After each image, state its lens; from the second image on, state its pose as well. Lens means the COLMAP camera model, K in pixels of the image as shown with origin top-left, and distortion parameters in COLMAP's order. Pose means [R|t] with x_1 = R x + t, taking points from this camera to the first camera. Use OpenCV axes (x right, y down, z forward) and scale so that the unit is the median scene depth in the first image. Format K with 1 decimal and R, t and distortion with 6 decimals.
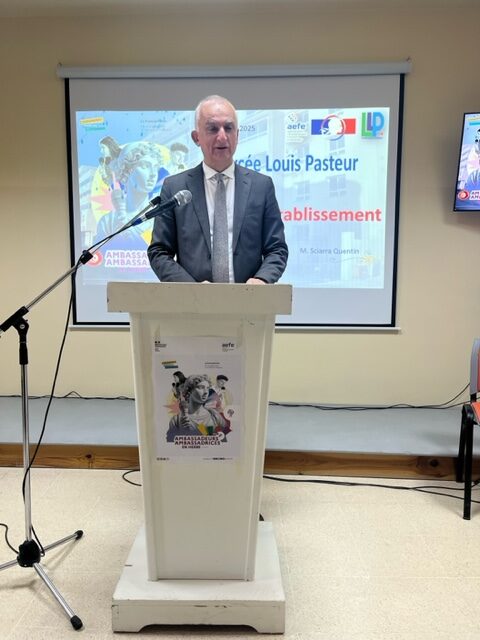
lens RADIAL K [[488.6, 0, 238.5], [0, 488.6, 324.0], [0, 0, 1]] dist [0.058589, -0.070843]
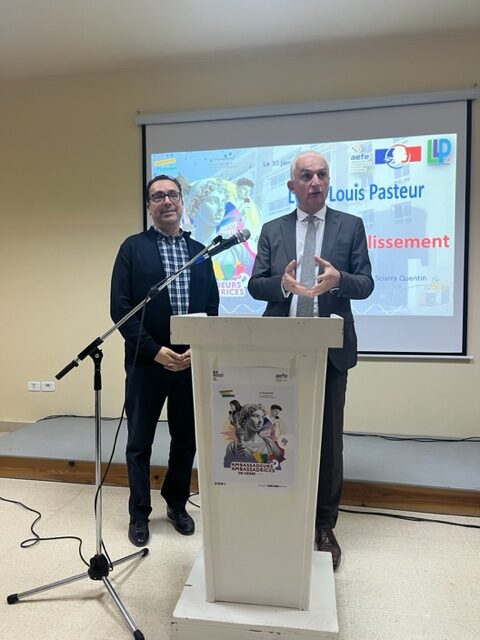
lens RADIAL K [[488.6, 0, 238.5], [0, 488.6, 324.0], [0, 0, 1]] dist [0.058589, -0.070843]
pose [[0.989594, -0.000242, -0.143885, 0.015860], [-0.006740, 0.998823, -0.048040, -0.007099], [0.143727, 0.048510, 0.988428, -0.022044]]
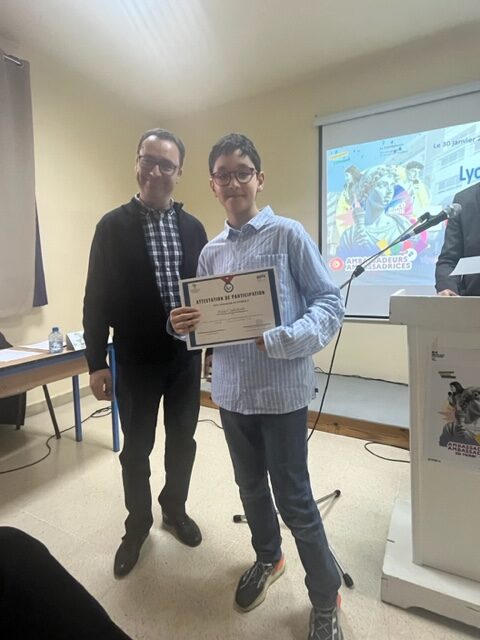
lens RADIAL K [[370.4, 0, 242.3], [0, 370.4, 315.3], [0, 0, 1]] dist [0.001454, -0.000311]
pose [[0.887475, 0.028118, -0.459997, -0.070726], [-0.018810, 0.999515, 0.024808, -0.022964], [0.460472, -0.013364, 0.887574, 0.042218]]
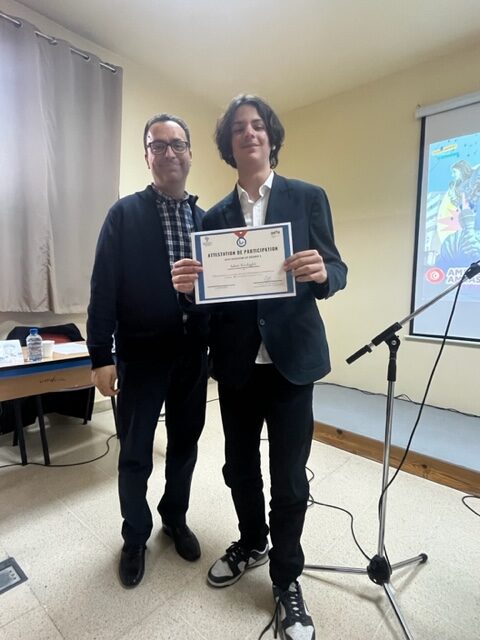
lens RADIAL K [[370.8, 0, 239.6], [0, 370.8, 318.4], [0, 0, 1]] dist [-0.002402, 0.000795]
pose [[0.761307, 0.065887, -0.645035, -0.094186], [-0.081894, 0.996628, 0.005145, -0.010099], [0.643199, 0.048907, 0.764136, 0.111986]]
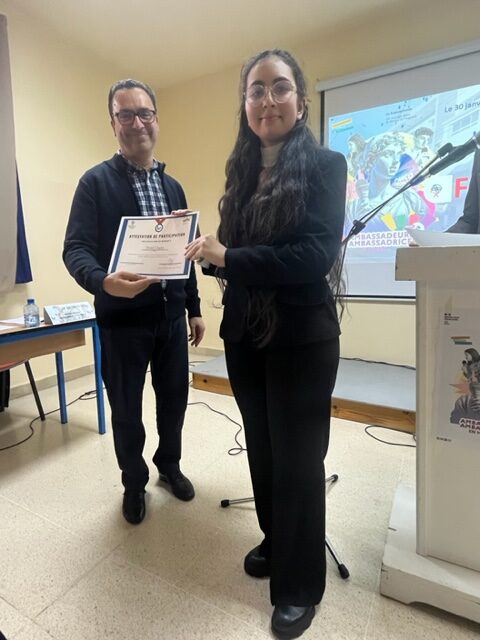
lens RADIAL K [[371.2, 0, 241.7], [0, 371.2, 317.8], [0, 0, 1]] dist [0.000017, 0.000545]
pose [[0.883684, 0.046499, -0.465768, -0.076441], [-0.021361, 0.998023, 0.059108, 0.004481], [0.467596, -0.042283, 0.882930, 0.089776]]
